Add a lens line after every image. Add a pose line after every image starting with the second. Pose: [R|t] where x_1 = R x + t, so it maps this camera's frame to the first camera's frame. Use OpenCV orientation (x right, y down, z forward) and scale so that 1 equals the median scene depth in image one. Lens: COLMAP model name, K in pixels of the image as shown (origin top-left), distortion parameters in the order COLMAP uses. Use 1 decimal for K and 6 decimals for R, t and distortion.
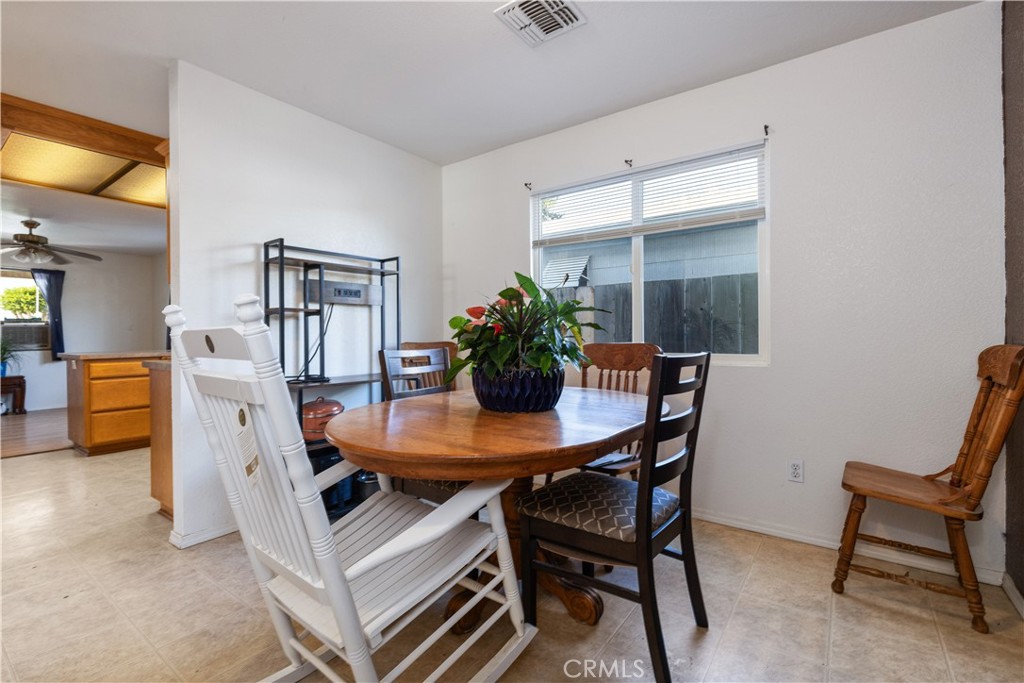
lens RADIAL K [[465.0, 0, 512.5], [0, 465.0, 340.3], [0, 0, 1]] dist [-0.000637, -0.001389]
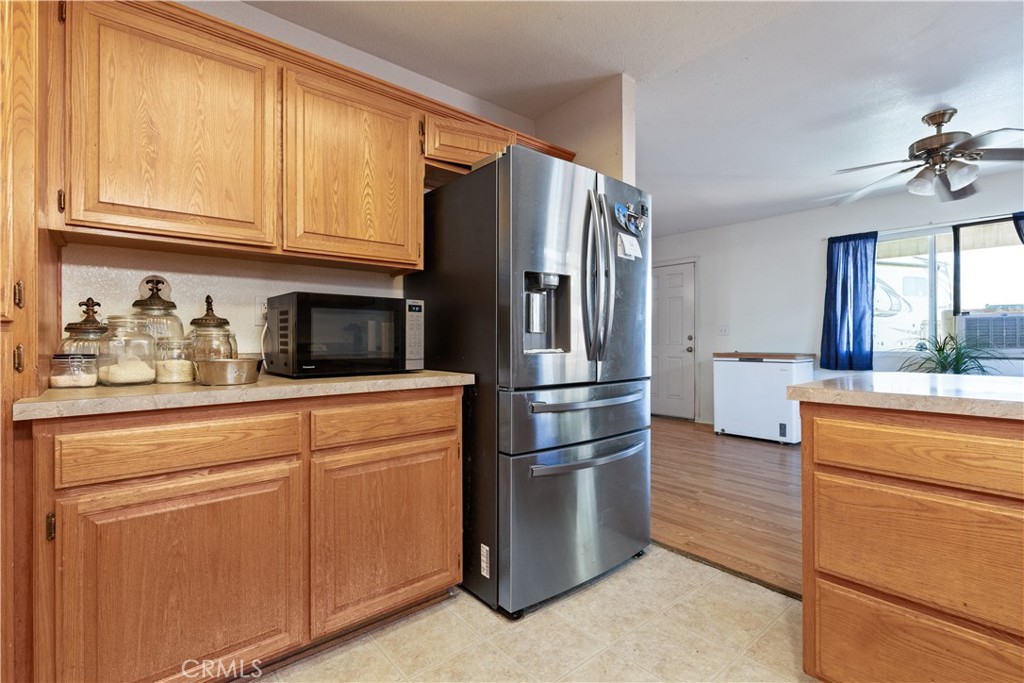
lens RADIAL K [[465.0, 0, 497.6], [0, 465.0, 344.3], [0, 0, 1]] dist [-0.000637, -0.001389]
pose [[-0.248692, 0.015253, -0.968463, -0.509475], [-0.005319, 0.999839, 0.017113, -0.003048], [0.968568, 0.009408, -0.248571, 0.801109]]
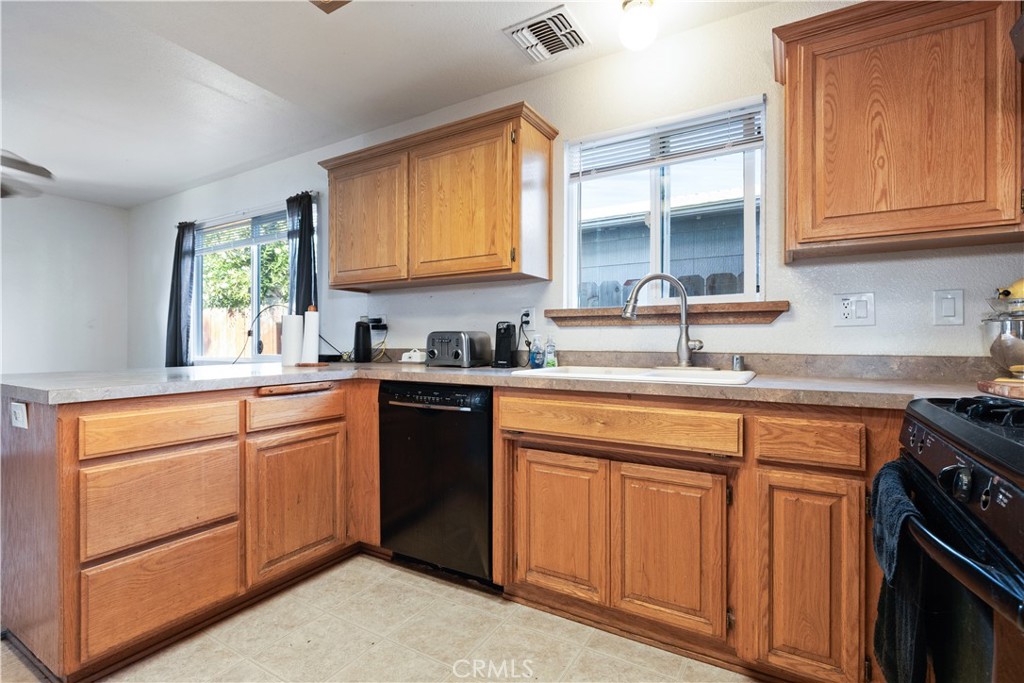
lens RADIAL K [[465.0, 0, 536.9], [0, 465.0, 342.2], [0, 0, 1]] dist [-0.000637, -0.001389]
pose [[0.991804, 0.008850, 0.127462, -0.584335], [-0.007747, 0.999928, -0.009146, -0.001098], [-0.127534, 0.008084, 0.991801, 0.586590]]
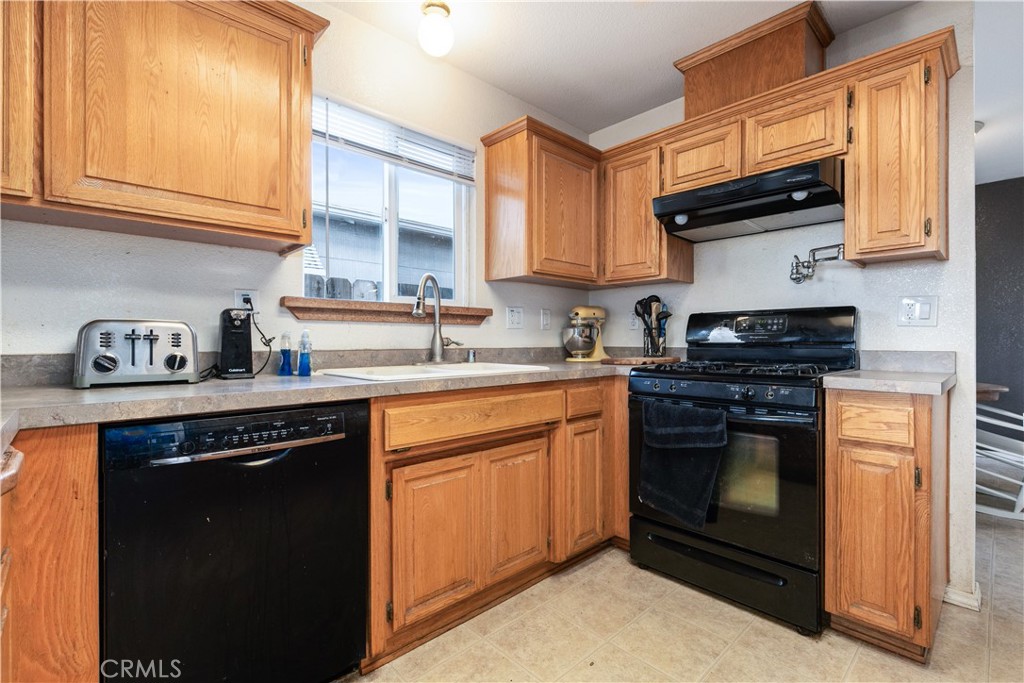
lens RADIAL K [[465.0, 0, 500.0], [0, 465.0, 341.5], [0, 0, 1]] dist [-0.000637, -0.001389]
pose [[0.187092, 0.004989, 0.982330, -0.862207], [0.009033, 0.999936, -0.006799, -0.000066], [-0.982301, 0.010145, 0.187035, 0.860357]]
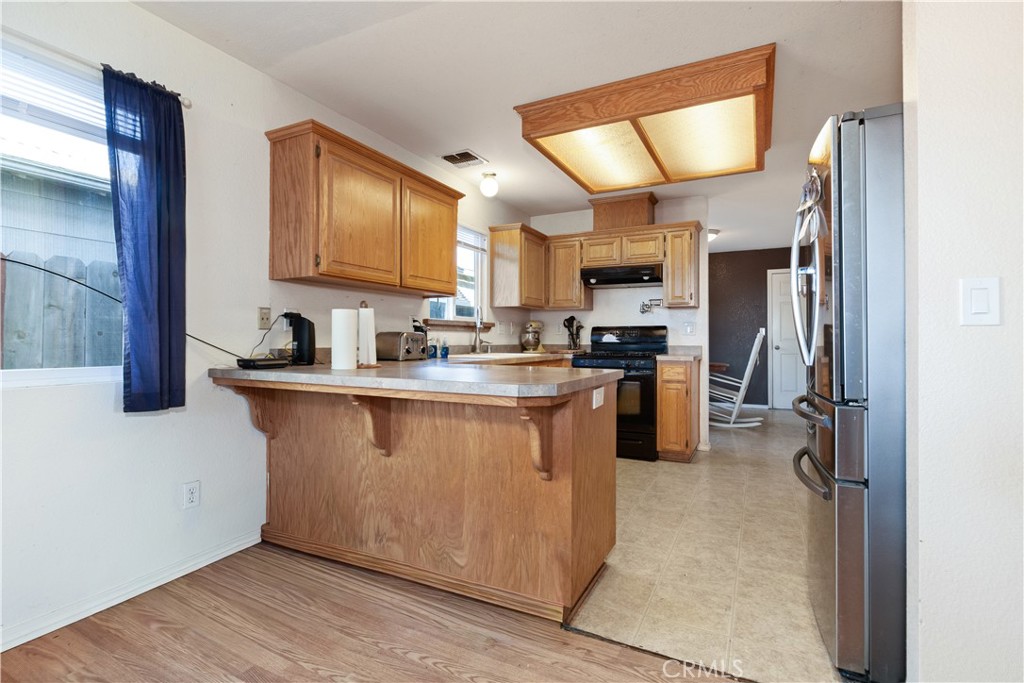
lens RADIAL K [[479.0, 0, 494.2], [0, 479.0, 335.1], [0, 0, 1]] dist [0.001986, -0.000153]
pose [[-0.131175, 0.016129, 0.991228, -1.337773], [0.008796, 0.999847, -0.015105, -0.001816], [-0.991320, 0.006738, -0.131297, 1.113362]]
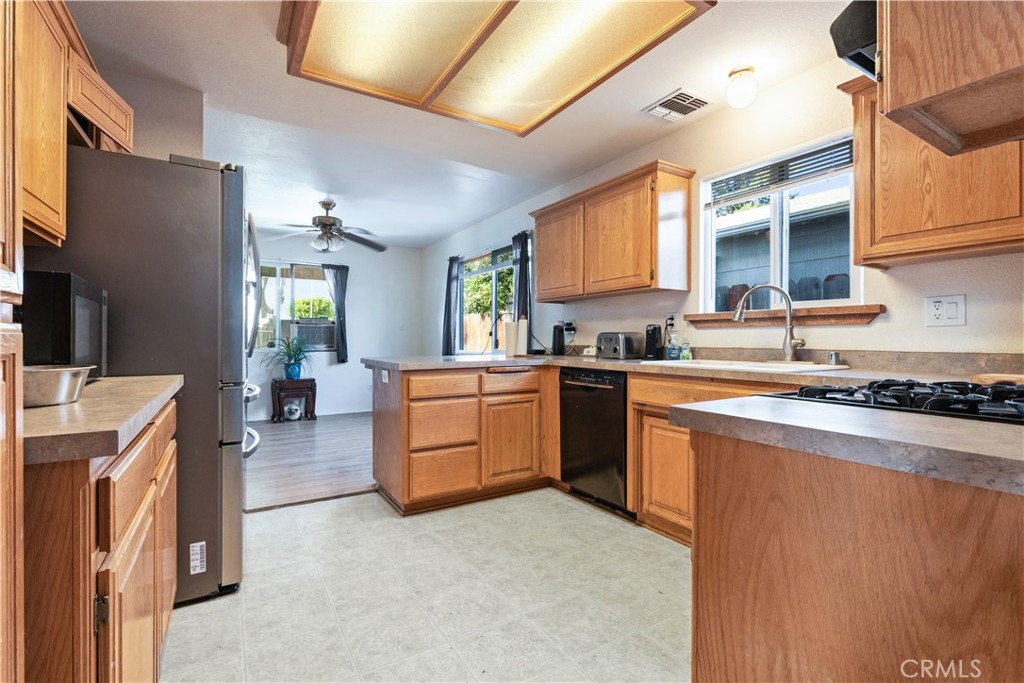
lens RADIAL K [[465.0, 0, 532.9], [0, 465.0, 339.8], [0, 0, 1]] dist [-0.000637, -0.001389]
pose [[0.938917, 0.008853, -0.344030, -0.479732], [-0.011460, 0.999919, -0.005546, -0.000646], [0.343953, 0.009150, 0.938942, 0.407748]]
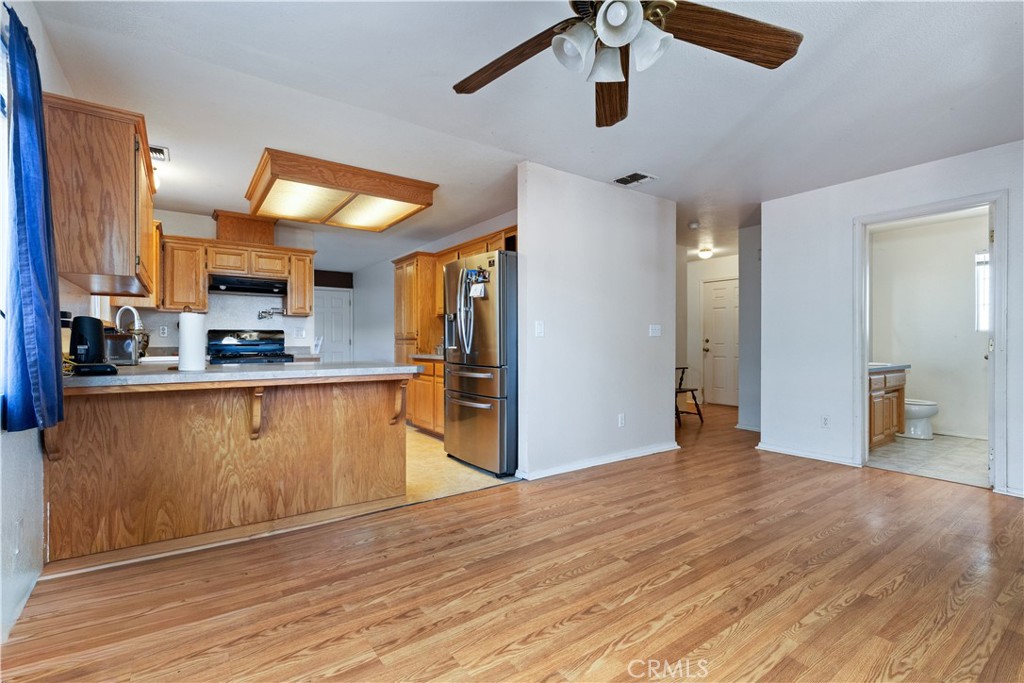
lens RADIAL K [[465.0, 0, 504.9], [0, 465.0, 348.2], [0, 0, 1]] dist [-0.000637, -0.001389]
pose [[-0.944859, 0.003728, 0.327456, -1.313110], [0.010887, 0.999740, 0.020033, -0.005979], [-0.327296, 0.022493, -0.944654, 1.579874]]
